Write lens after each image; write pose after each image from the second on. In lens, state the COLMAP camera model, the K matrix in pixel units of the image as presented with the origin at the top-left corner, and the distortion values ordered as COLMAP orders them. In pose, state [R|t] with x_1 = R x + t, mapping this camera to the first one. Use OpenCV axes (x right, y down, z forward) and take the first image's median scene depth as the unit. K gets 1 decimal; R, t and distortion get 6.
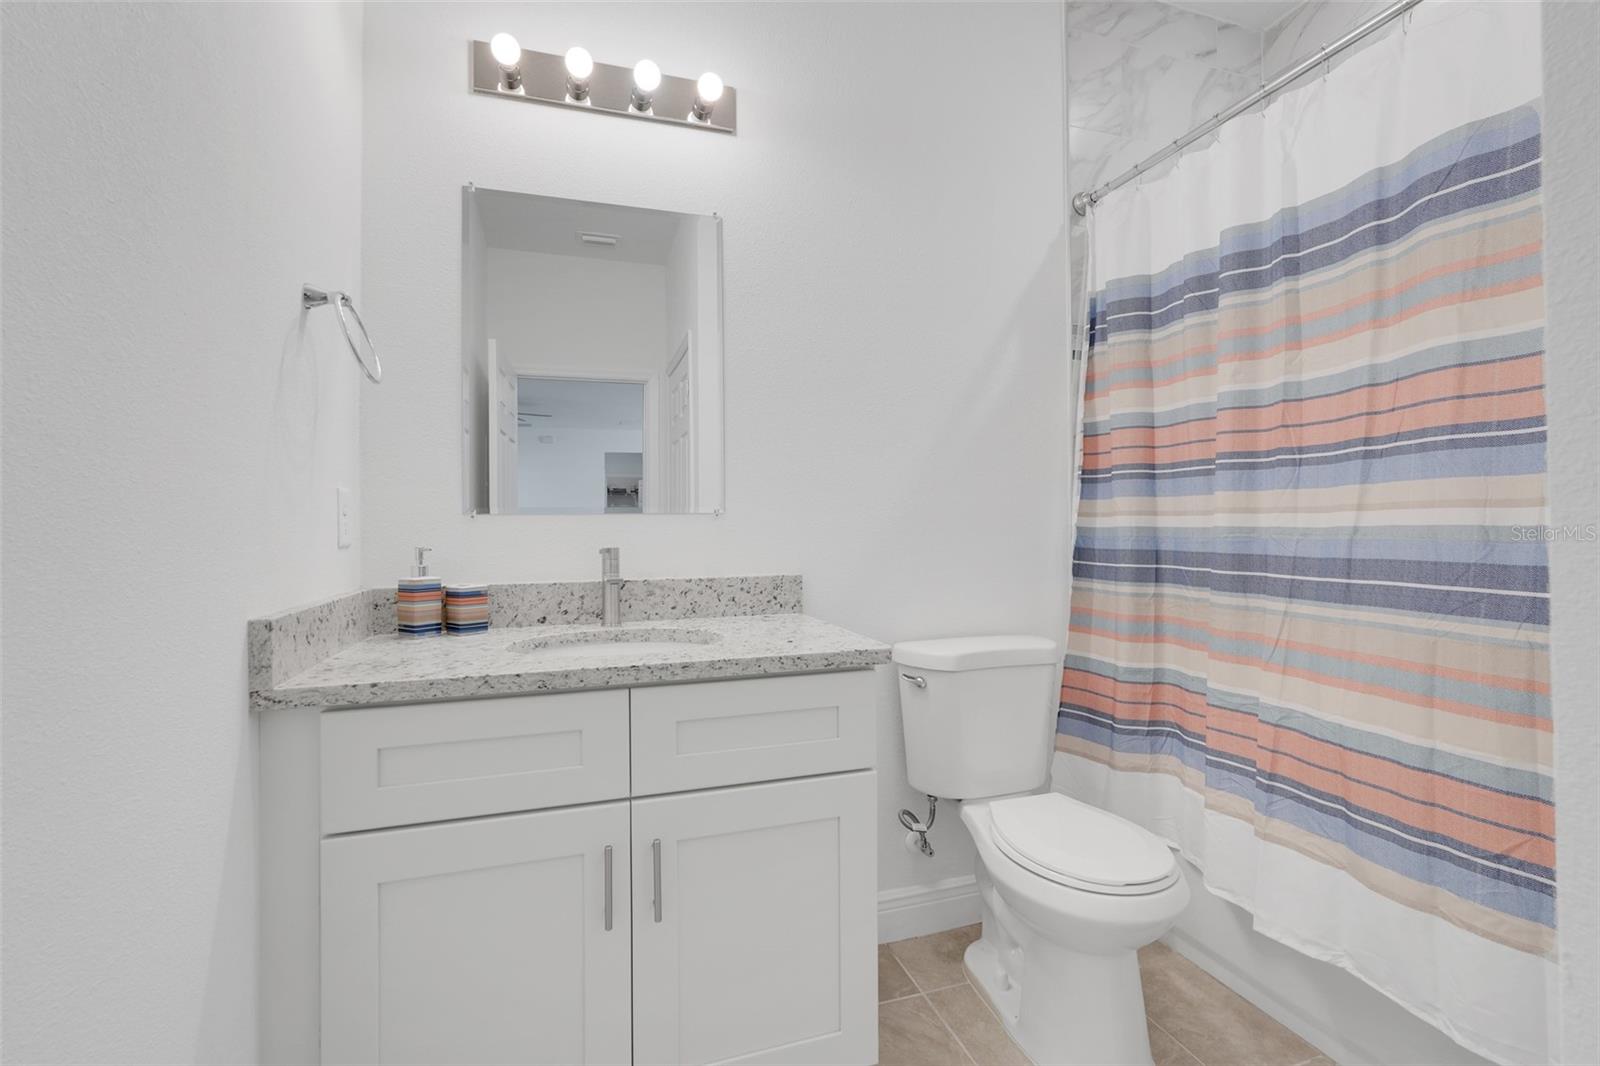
lens RADIAL K [[701.7, 0, 795.0], [0, 701.7, 533.3], [0, 0, 1]] dist [0.000793, 0.001214]
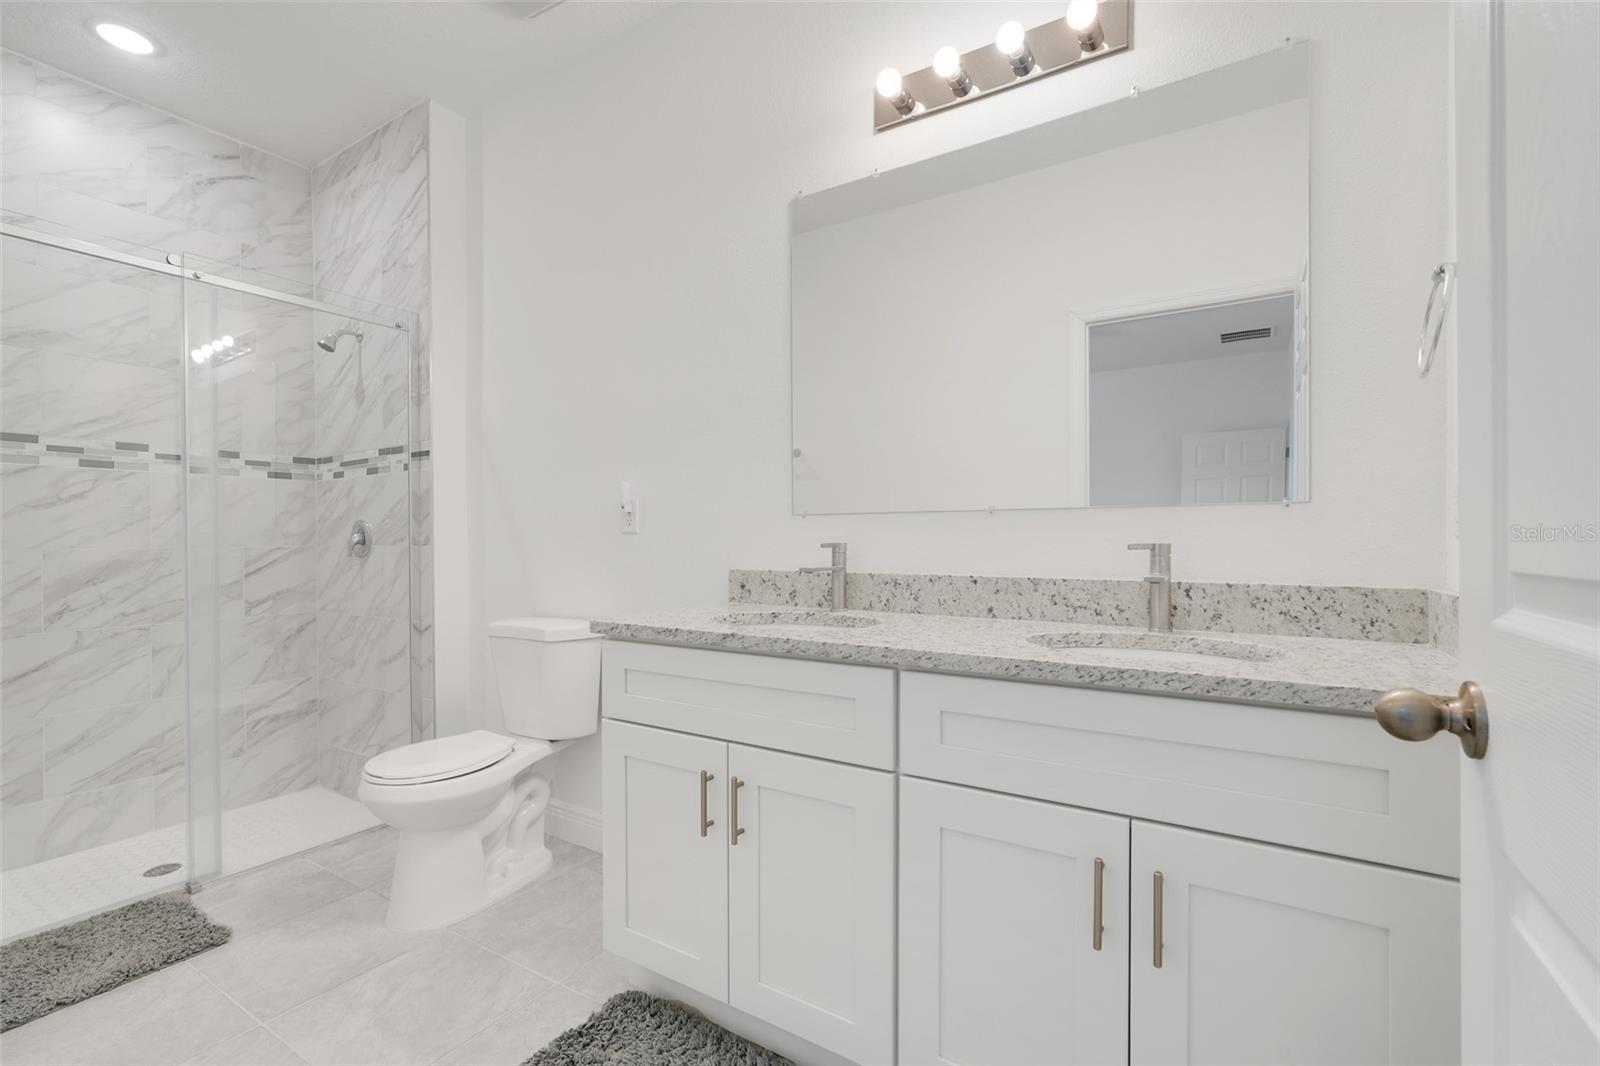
lens RADIAL K [[748.9, 0, 800.0], [0, 748.9, 533.0], [0, 0, 1]] dist [-0.000271, 0.000183]
pose [[0.638844, 0.007815, -0.769296, 0.337818], [0.006924, 0.999849, 0.015907, -0.003283], [0.769305, -0.015489, 0.638694, 0.105884]]
